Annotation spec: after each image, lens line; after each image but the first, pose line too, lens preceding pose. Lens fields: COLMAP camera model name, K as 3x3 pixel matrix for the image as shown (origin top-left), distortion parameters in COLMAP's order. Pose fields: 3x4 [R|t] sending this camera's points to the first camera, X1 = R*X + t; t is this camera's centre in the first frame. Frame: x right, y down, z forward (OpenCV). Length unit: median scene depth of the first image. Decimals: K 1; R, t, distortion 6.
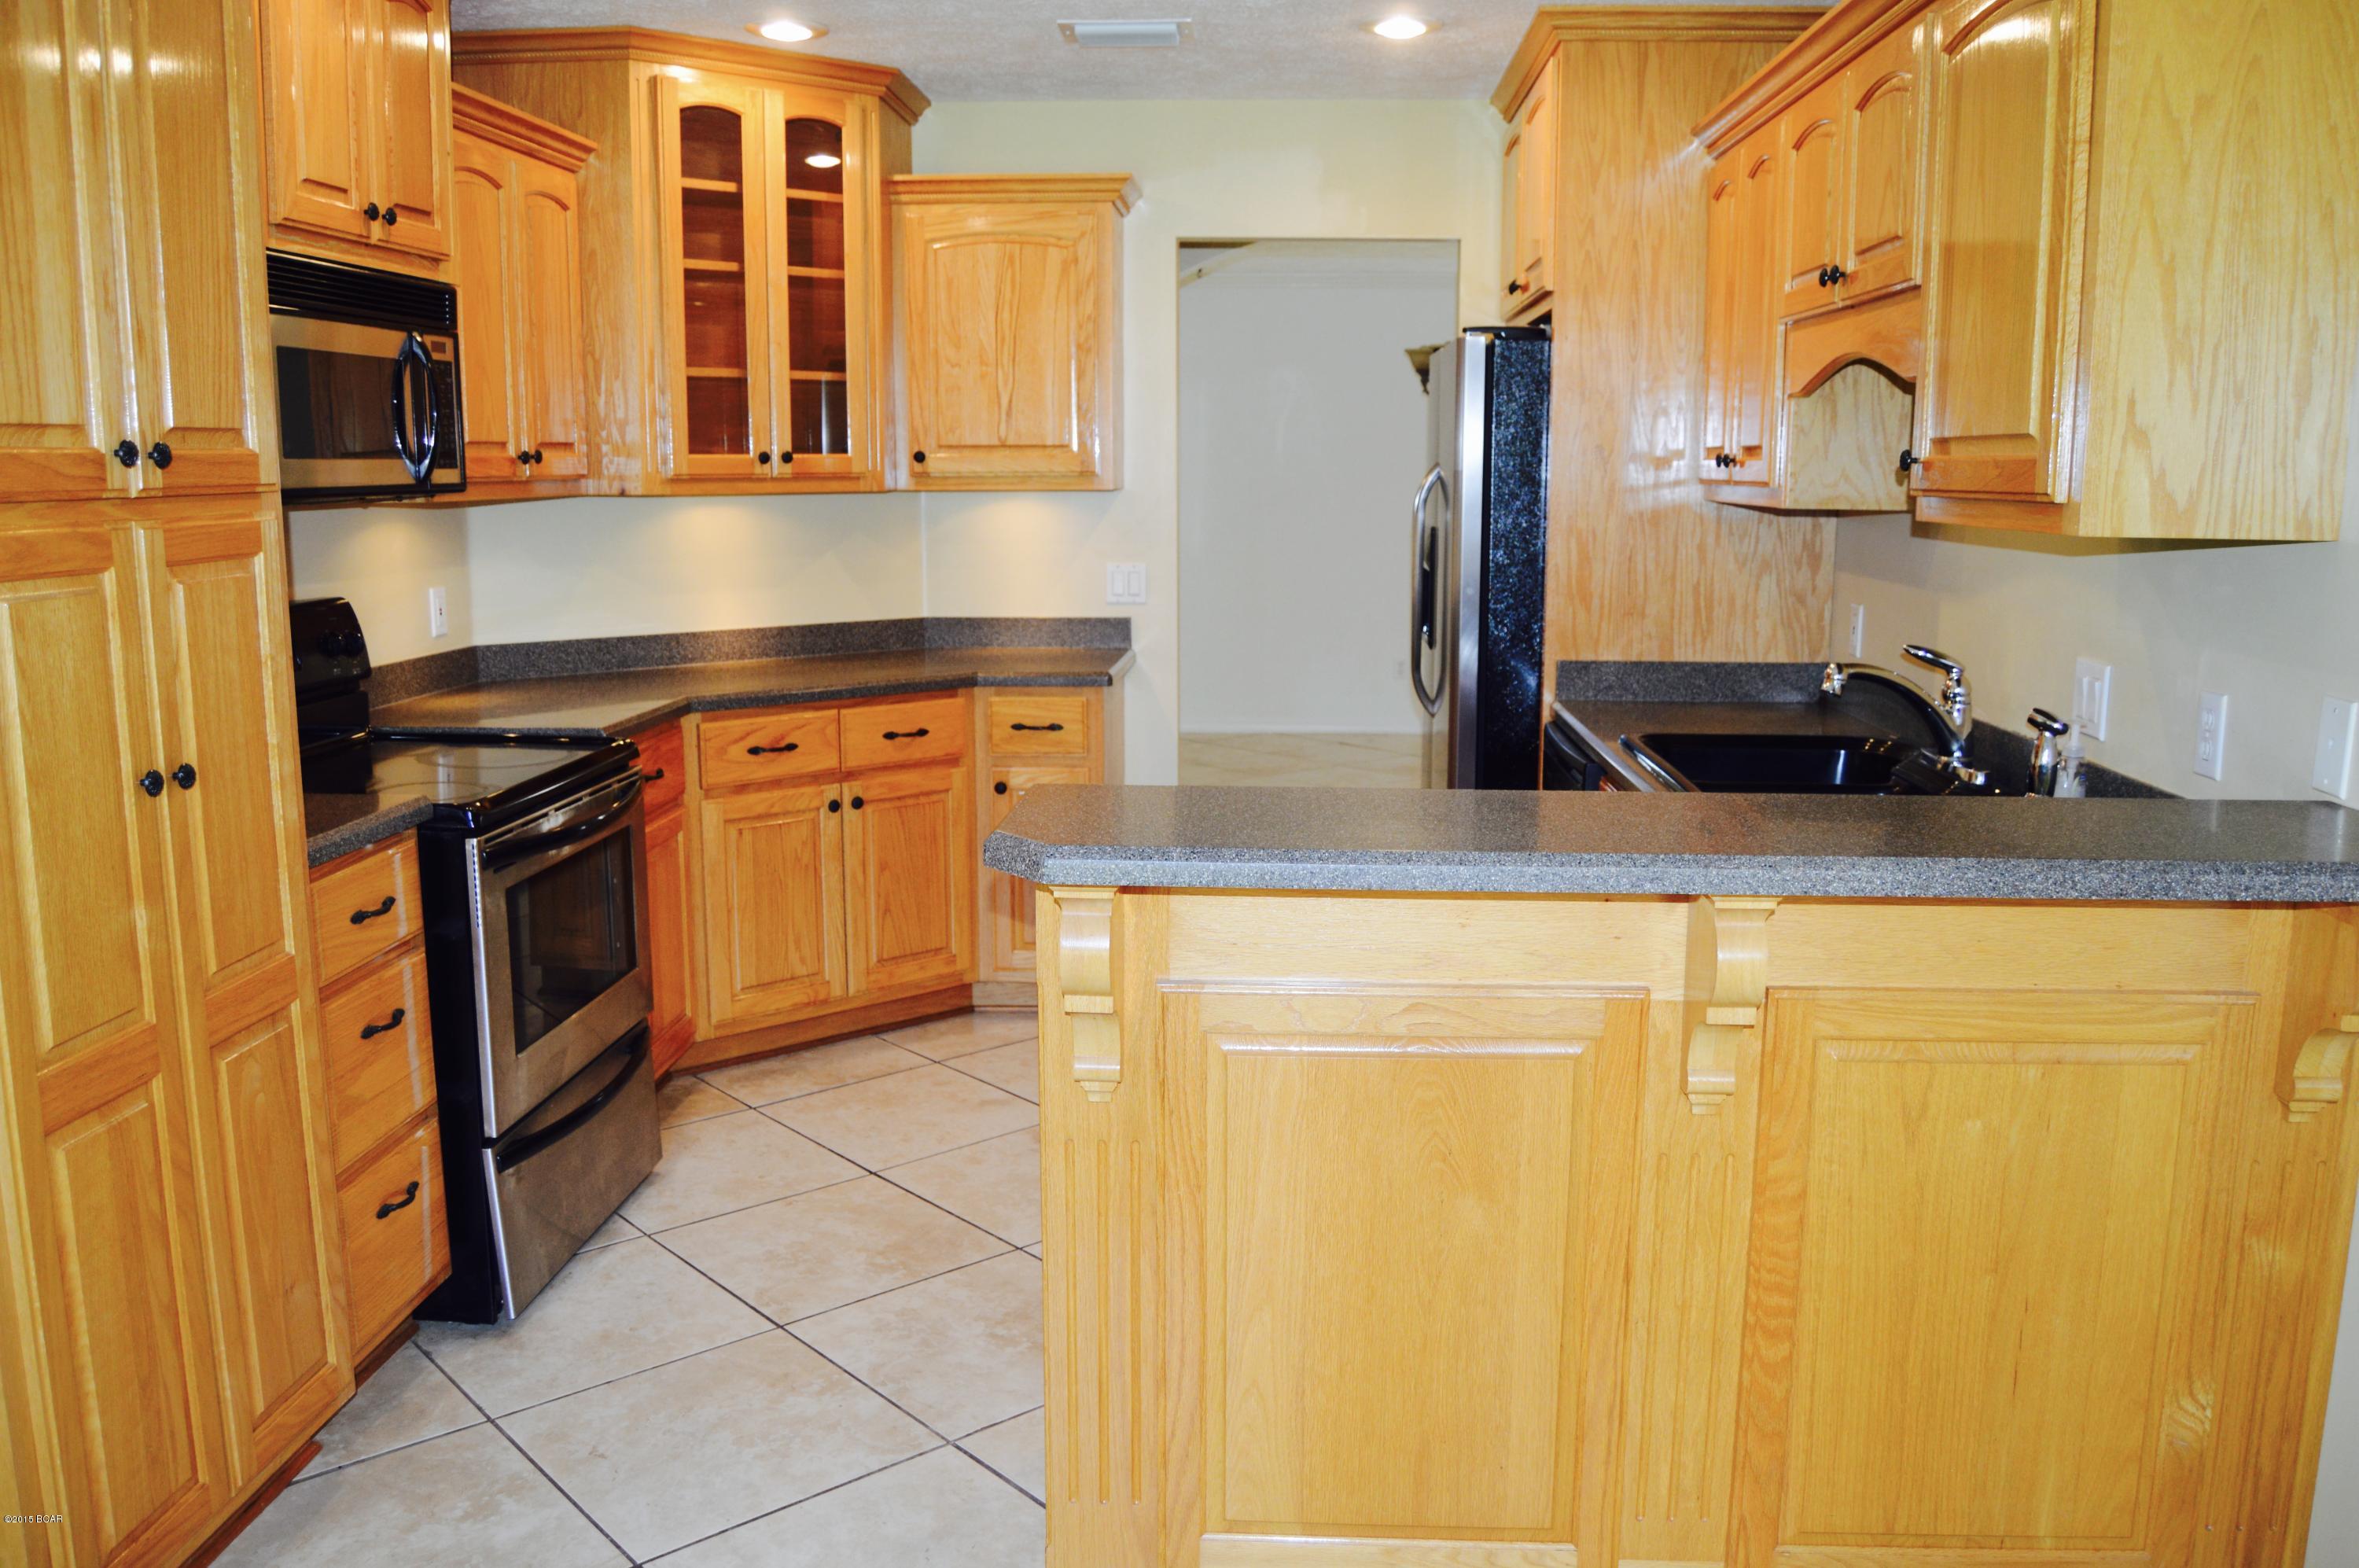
lens RADIAL K [[1874.3, 0, 1191.1], [0, 1874.3, 777.3], [0, 0, 1]] dist [-0.091938, 0.037258]
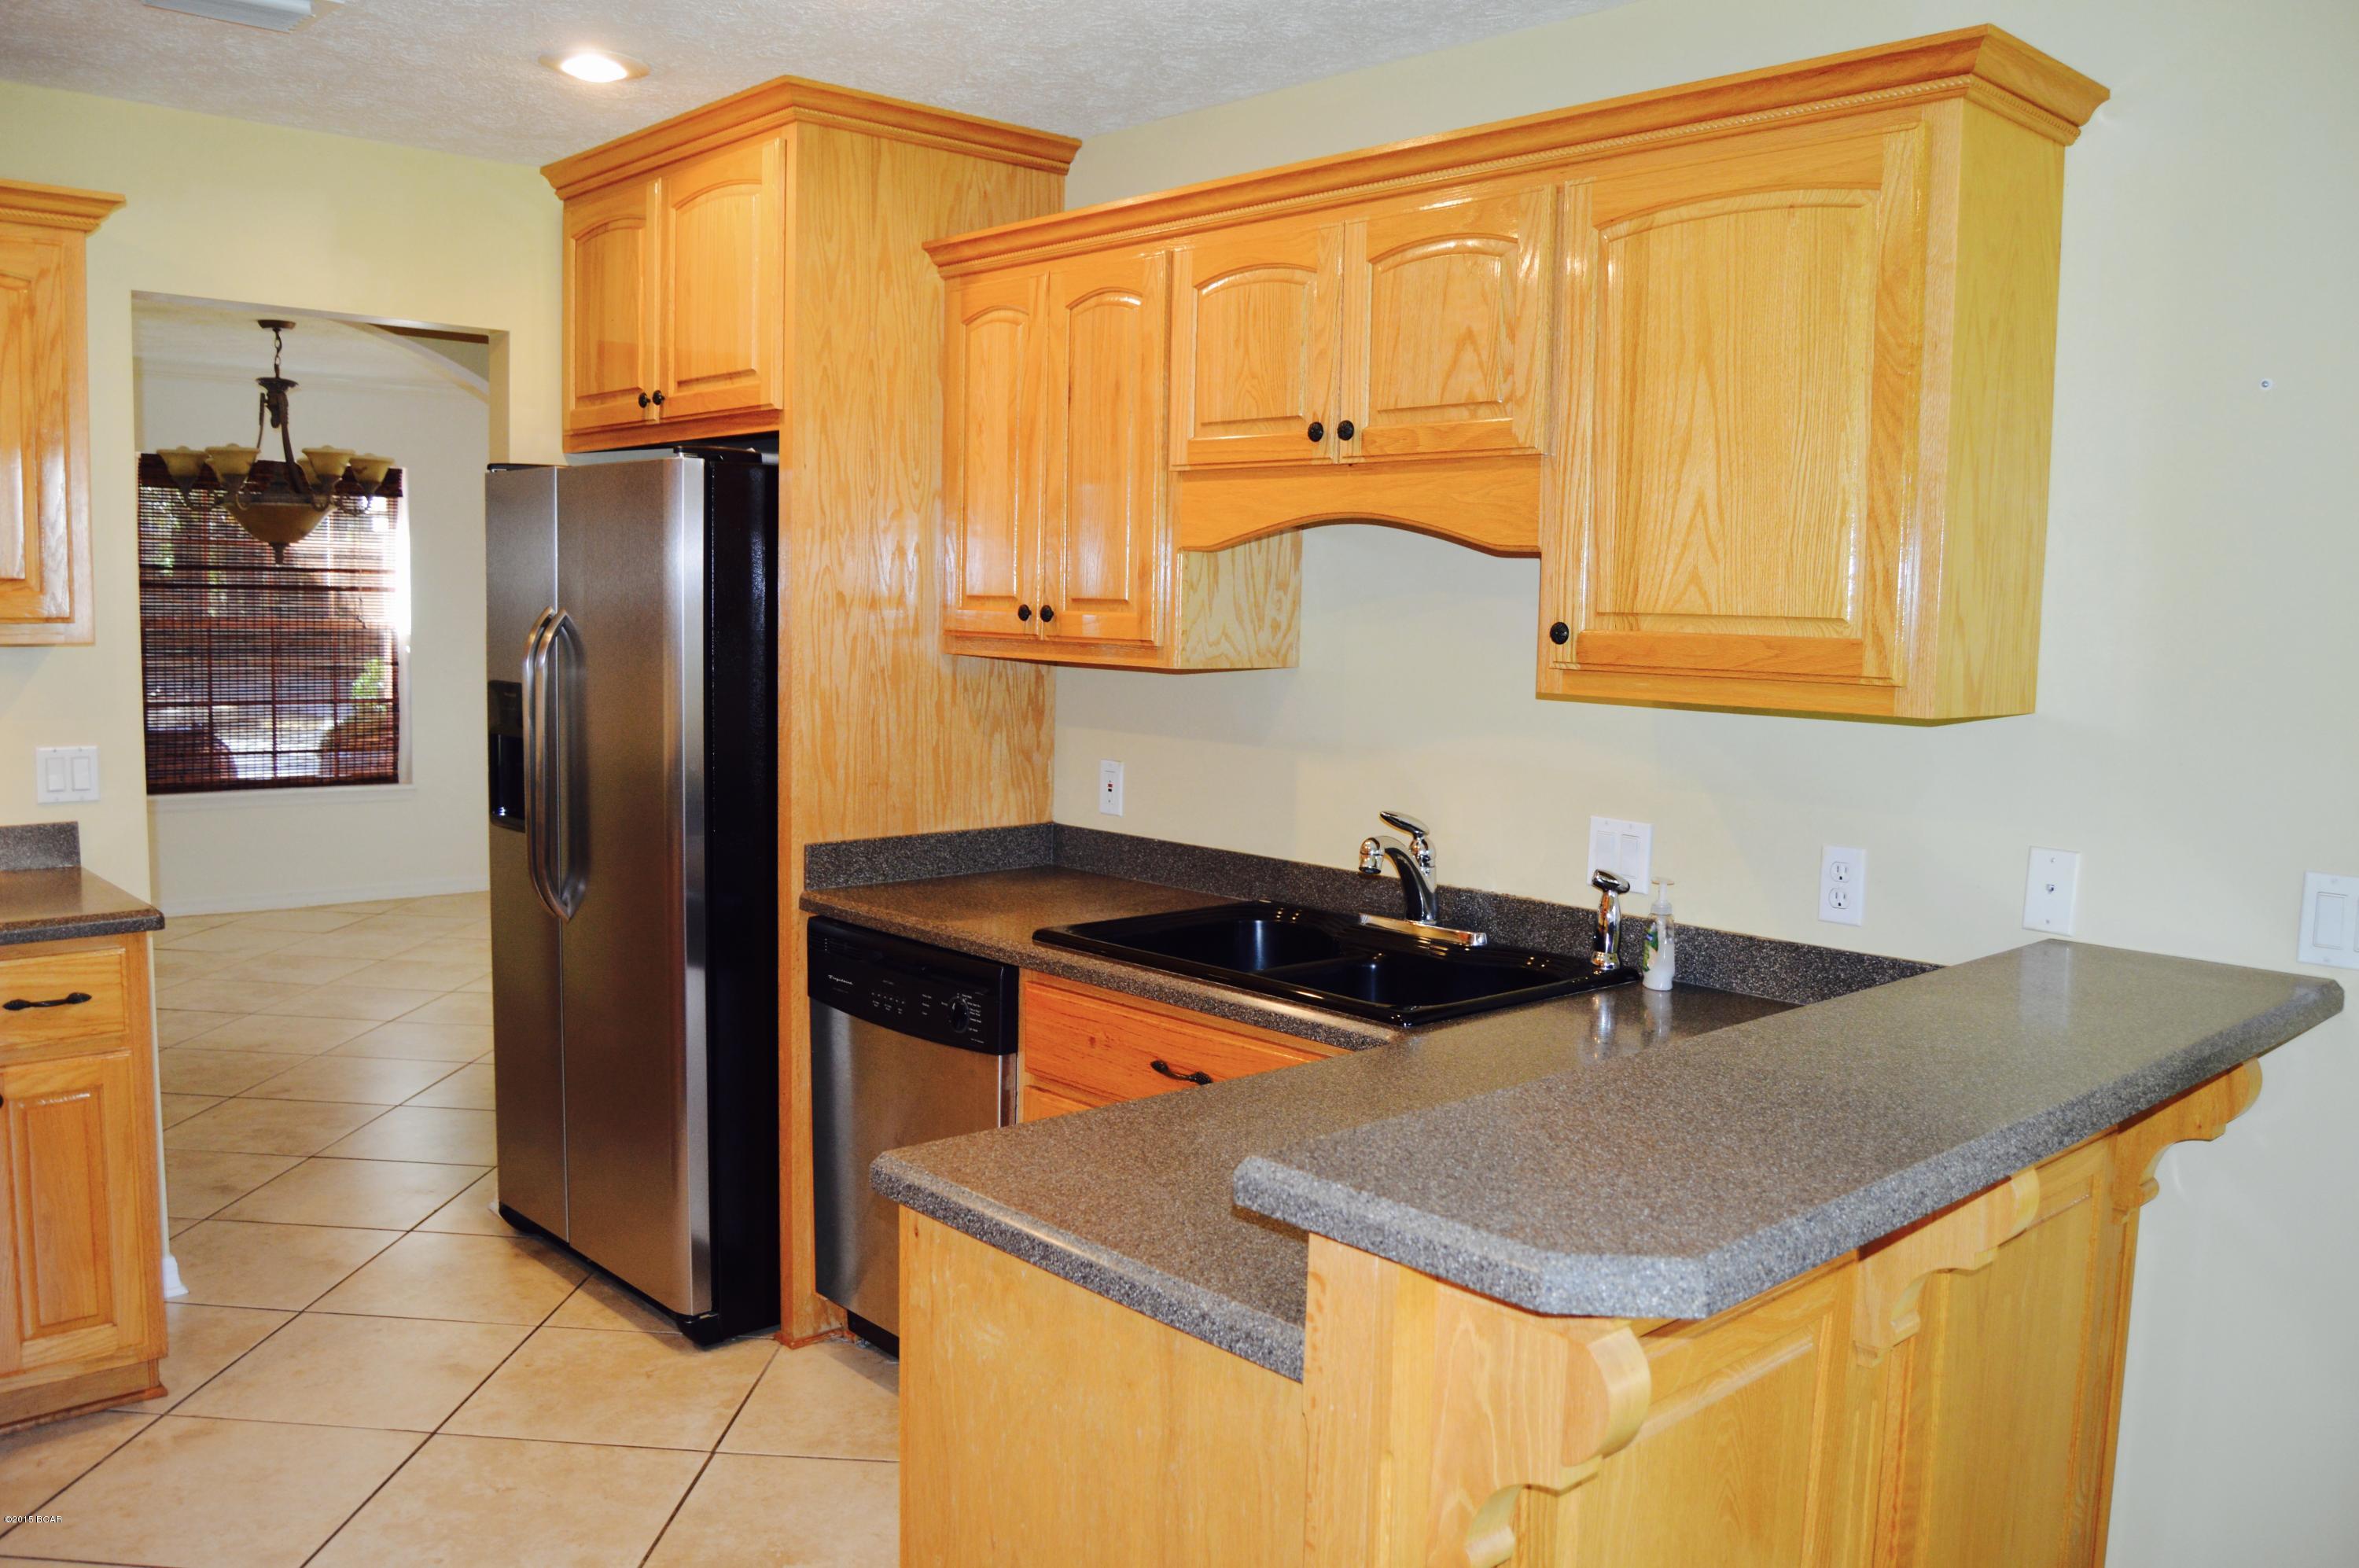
lens RADIAL K [[1874.3, 0, 1189.4], [0, 1874.3, 789.7], [0, 0, 1]] dist [-0.091938, 0.037258]
pose [[0.691793, -0.062617, 0.719376, -0.293157], [0.099382, 0.995009, -0.008963, -0.062823], [-0.715224, 0.077693, 0.694563, 0.288578]]
